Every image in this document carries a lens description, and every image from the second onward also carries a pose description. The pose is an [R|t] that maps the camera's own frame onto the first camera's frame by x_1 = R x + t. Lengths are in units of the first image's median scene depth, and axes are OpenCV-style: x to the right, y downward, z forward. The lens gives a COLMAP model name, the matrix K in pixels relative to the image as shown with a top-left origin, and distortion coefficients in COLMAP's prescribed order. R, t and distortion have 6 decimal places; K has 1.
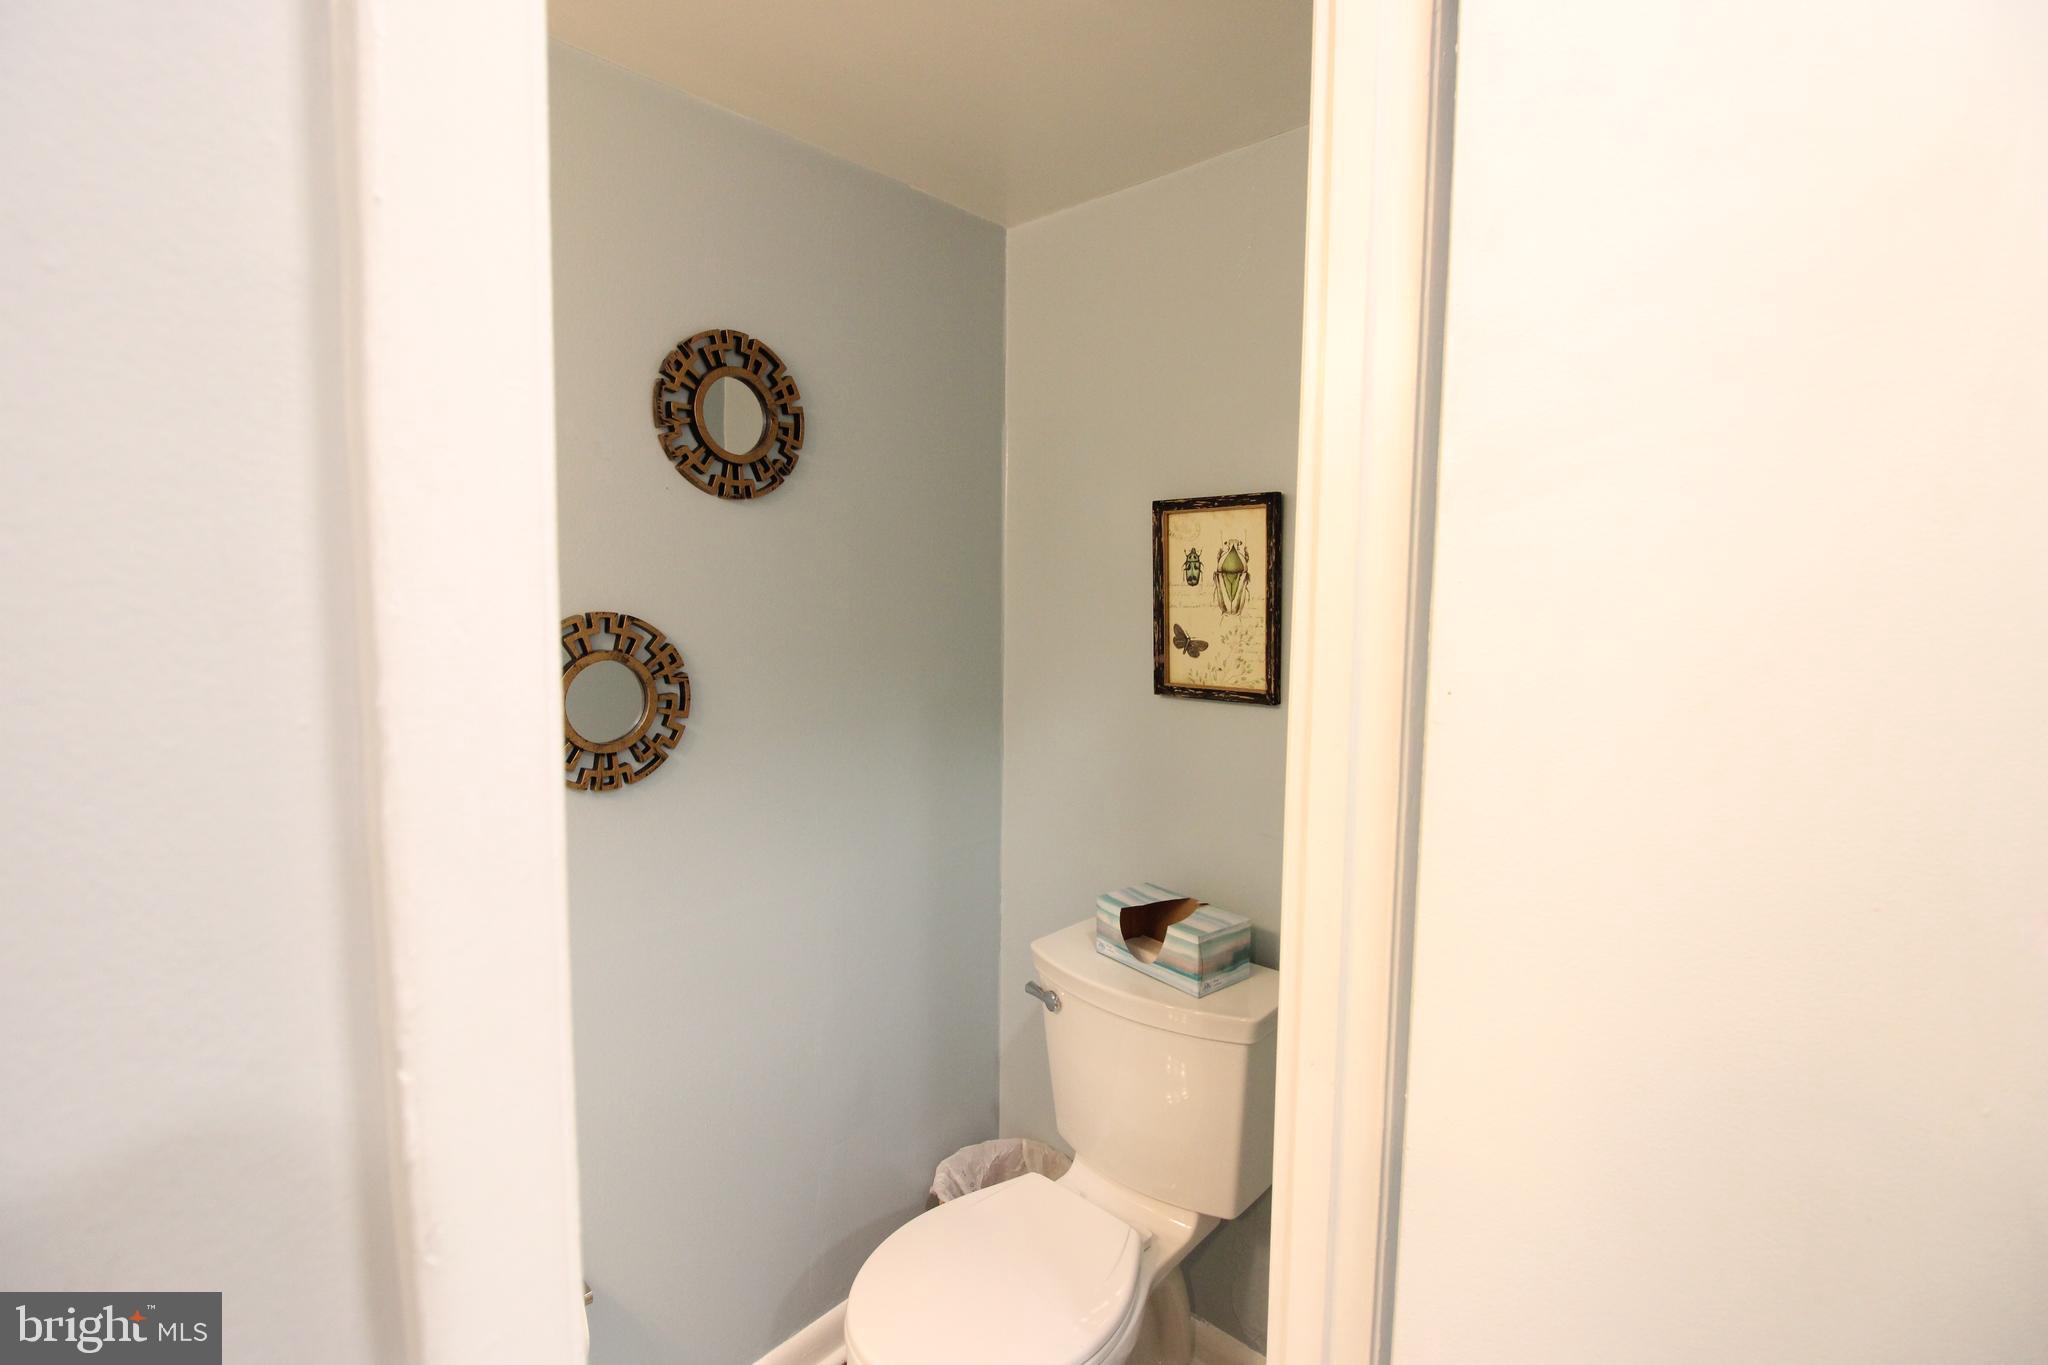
lens RADIAL K [[943.8, 0, 1024.1], [0, 943.8, 678.1], [0, 0, 1]] dist [-0.019291, -0.002405]
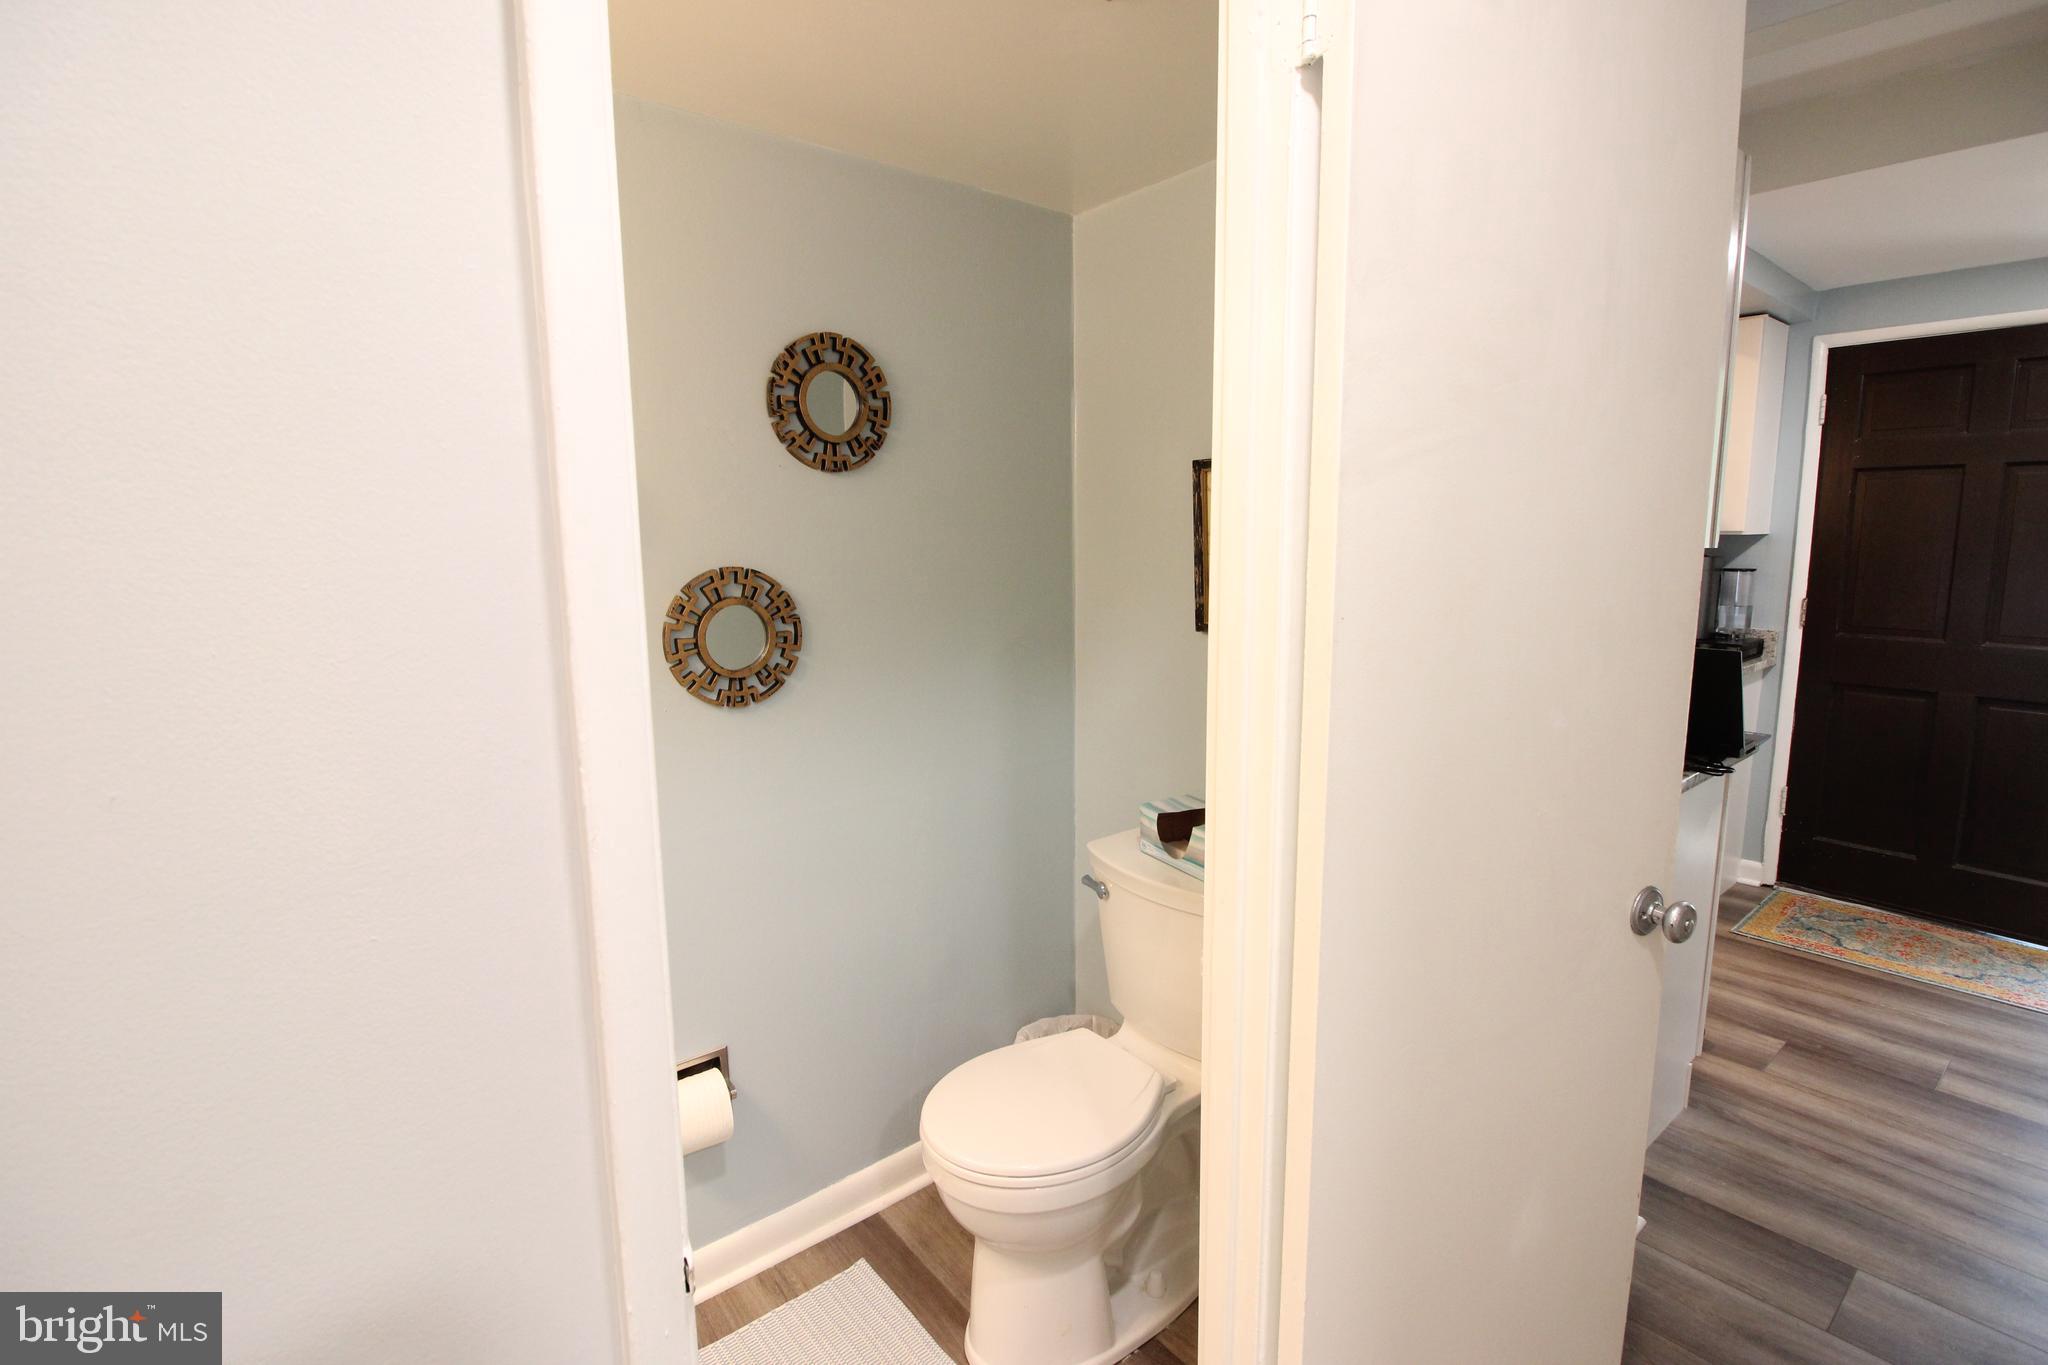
lens RADIAL K [[943.8, 0, 1026.4], [0, 943.8, 683.9], [0, 0, 1]] dist [-0.019291, -0.002405]
pose [[0.987847, 0.004479, -0.155362, 0.131571], [0.005426, 0.997981, 0.063276, 0.008531], [0.155332, -0.063350, 0.985829, -0.186919]]
